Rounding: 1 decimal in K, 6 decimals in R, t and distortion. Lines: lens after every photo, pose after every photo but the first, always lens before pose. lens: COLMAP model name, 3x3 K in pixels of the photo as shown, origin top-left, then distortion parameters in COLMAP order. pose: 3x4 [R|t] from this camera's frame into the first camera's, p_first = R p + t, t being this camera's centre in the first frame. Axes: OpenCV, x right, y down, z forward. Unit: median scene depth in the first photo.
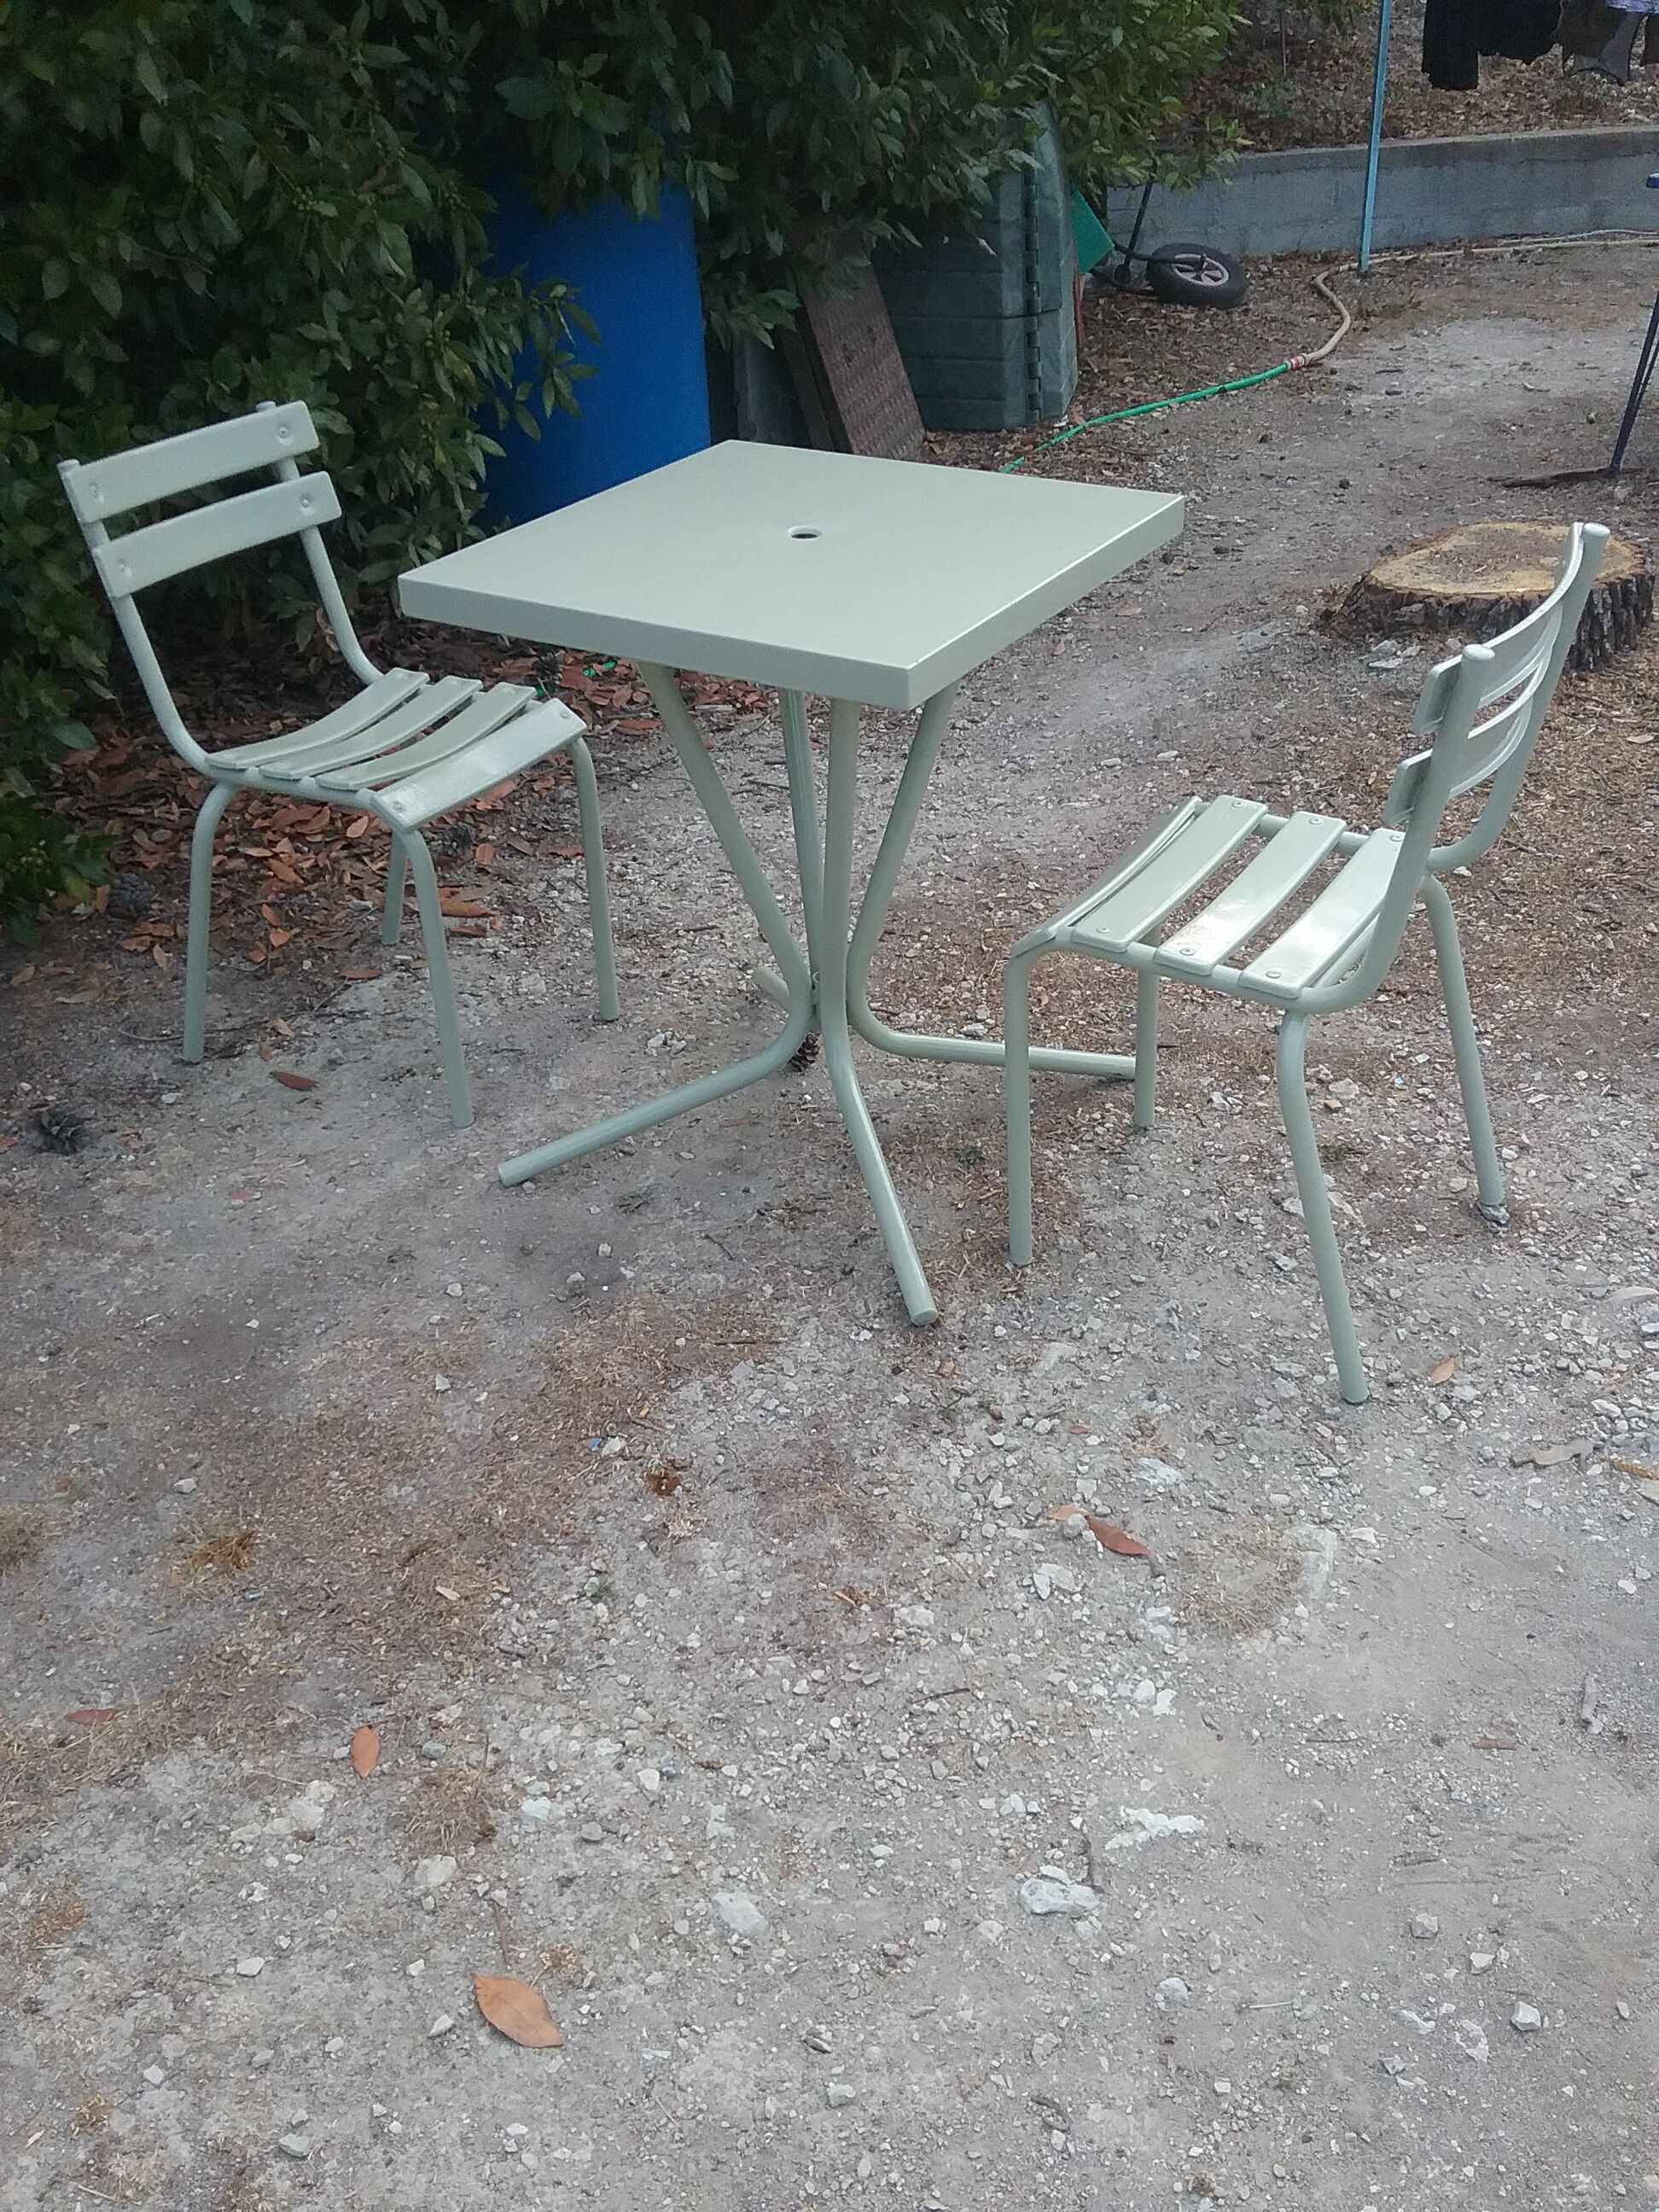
lens RADIAL K [[2054.8, 0, 860.9], [0, 2054.8, 1112.9], [0, 0, 1]] dist [0.101817, -0.214293]
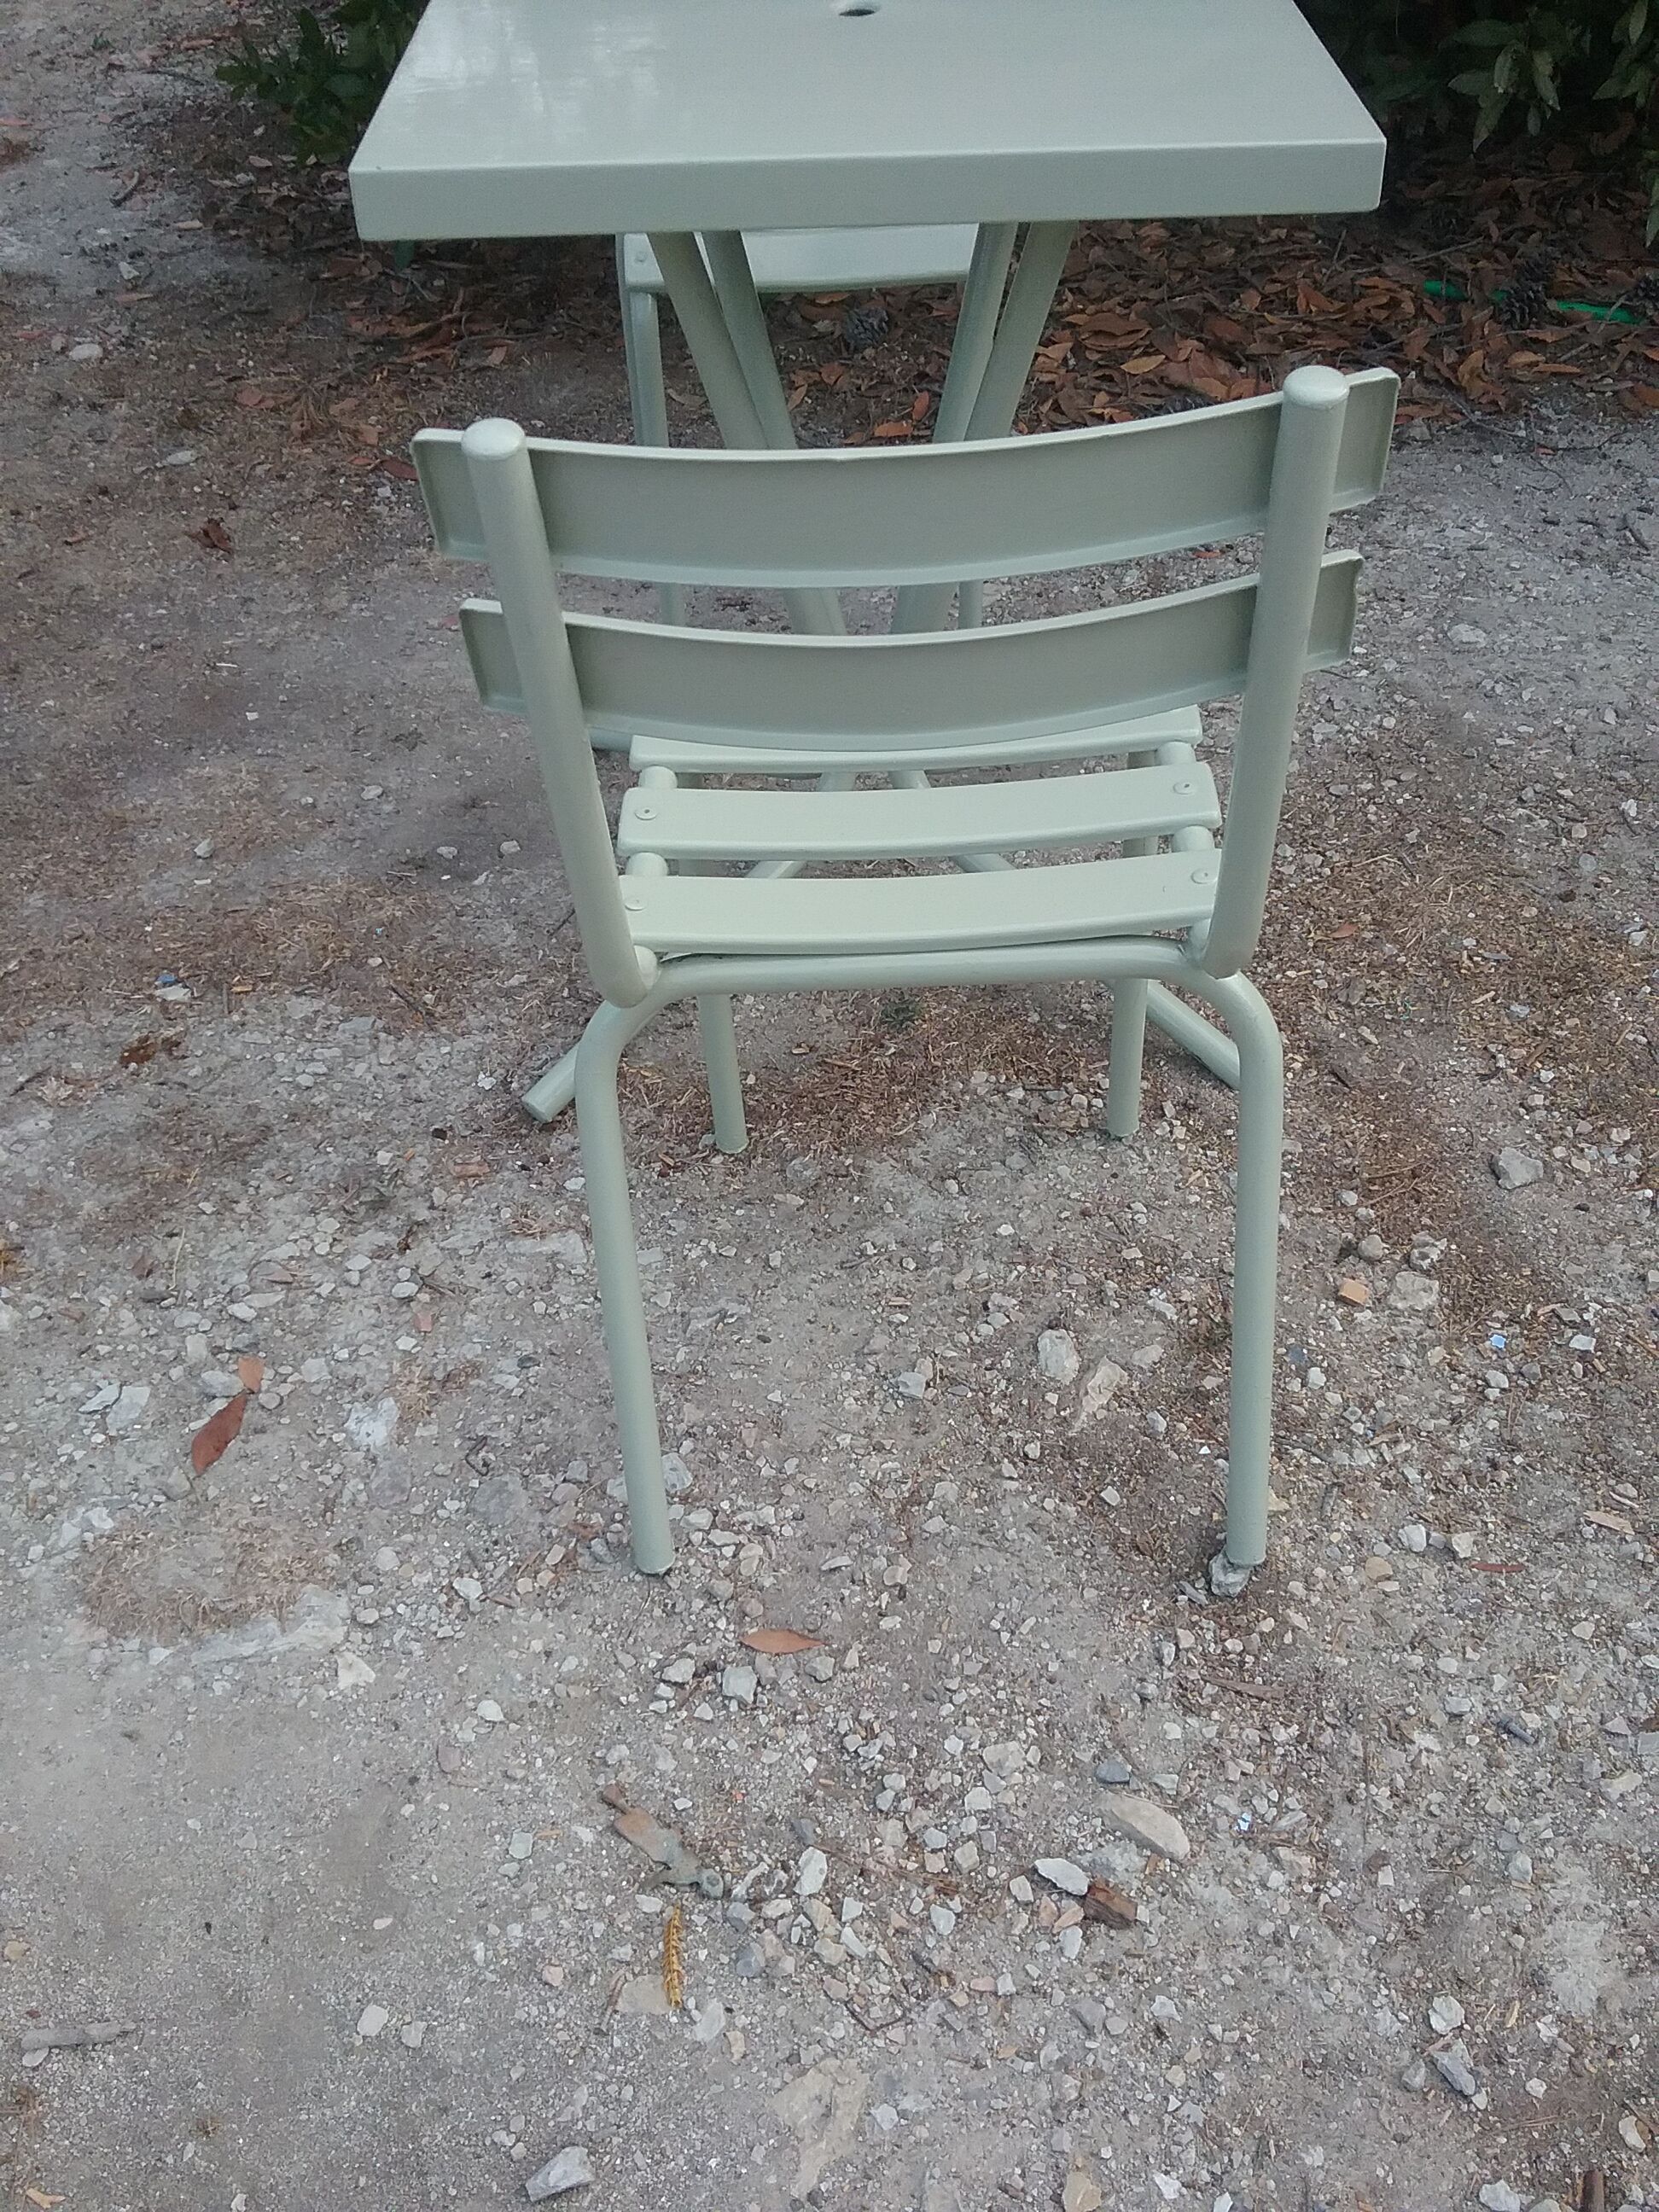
lens RADIAL K [[2064.5, 0, 851.6], [0, 2064.5, 1117.9], [0, 0, 1]] dist [0.111310, -0.248886]
pose [[0.538392, 0.579729, -0.611595, 0.568239], [-0.440707, 0.812303, 0.382021, -0.244123], [0.718269, 0.063857, 0.692829, 0.558462]]
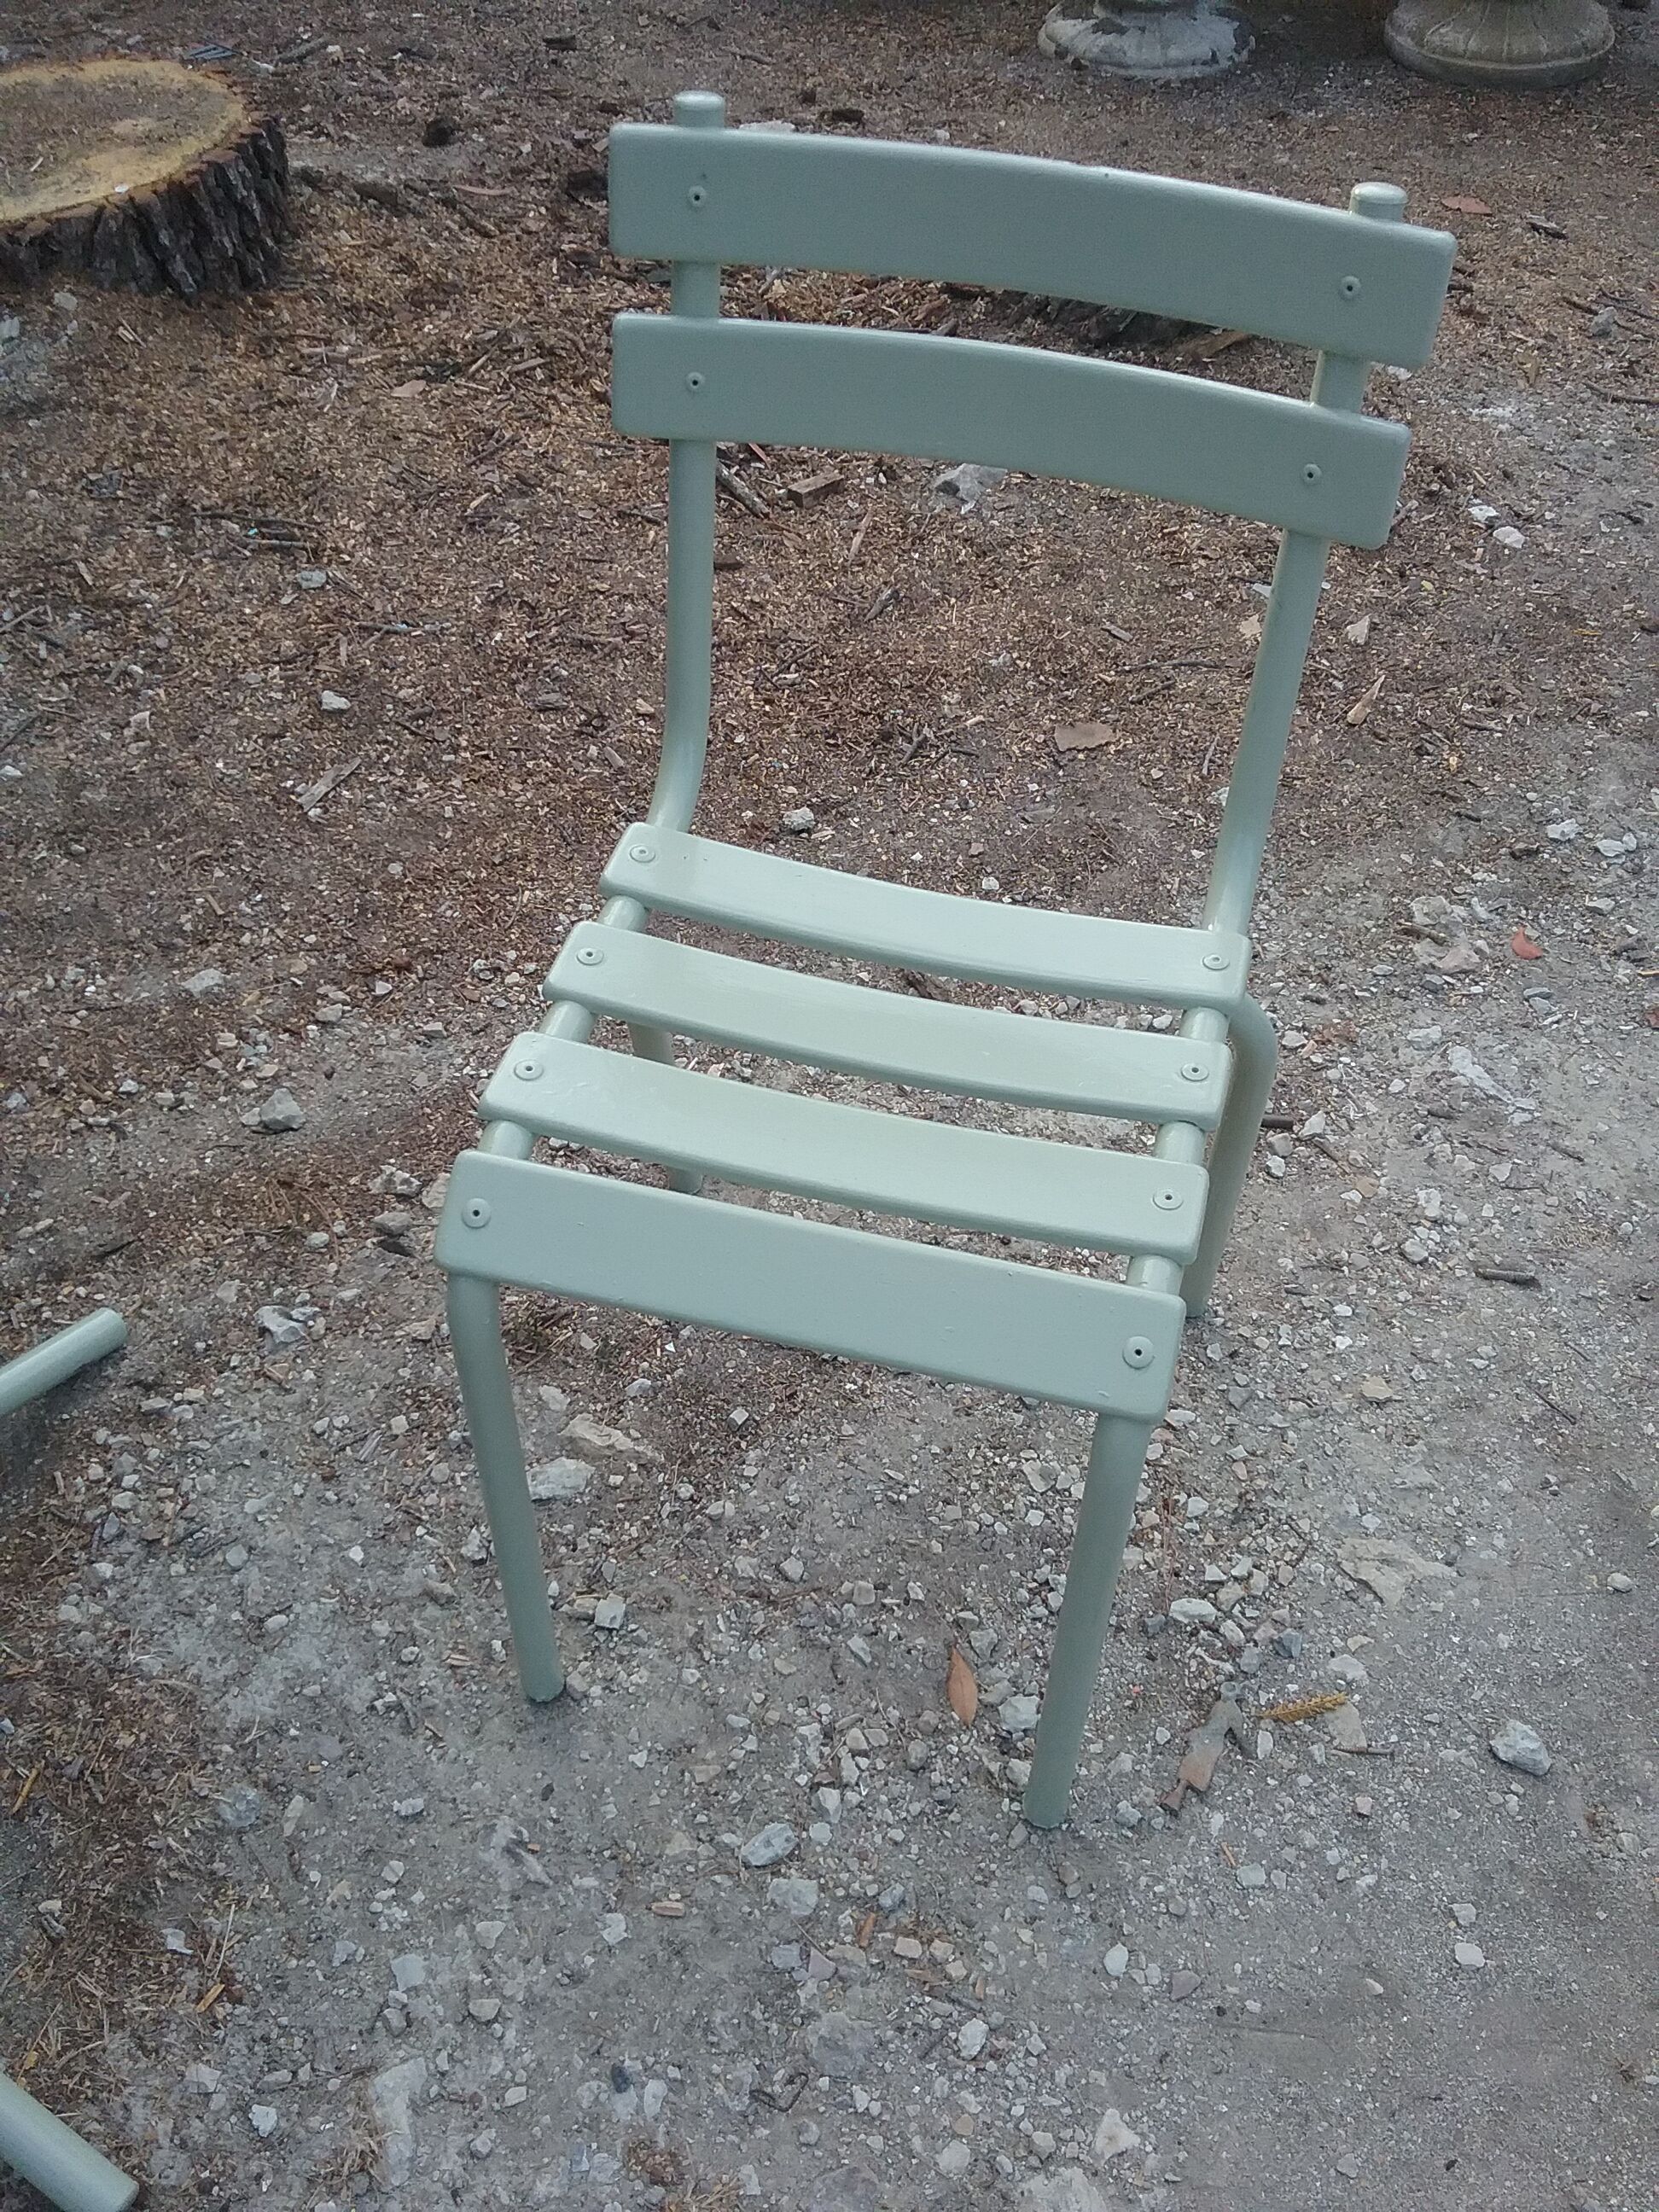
lens RADIAL K [[2054.8, 0, 860.9], [0, 2054.8, 1112.9], [0, 0, 1]] dist [0.101817, -0.214293]
pose [[0.714621, -0.465084, 0.522508, 0.021618], [0.325301, 0.882230, 0.340366, -0.232563], [-0.619271, -0.073261, 0.781752, 0.543241]]
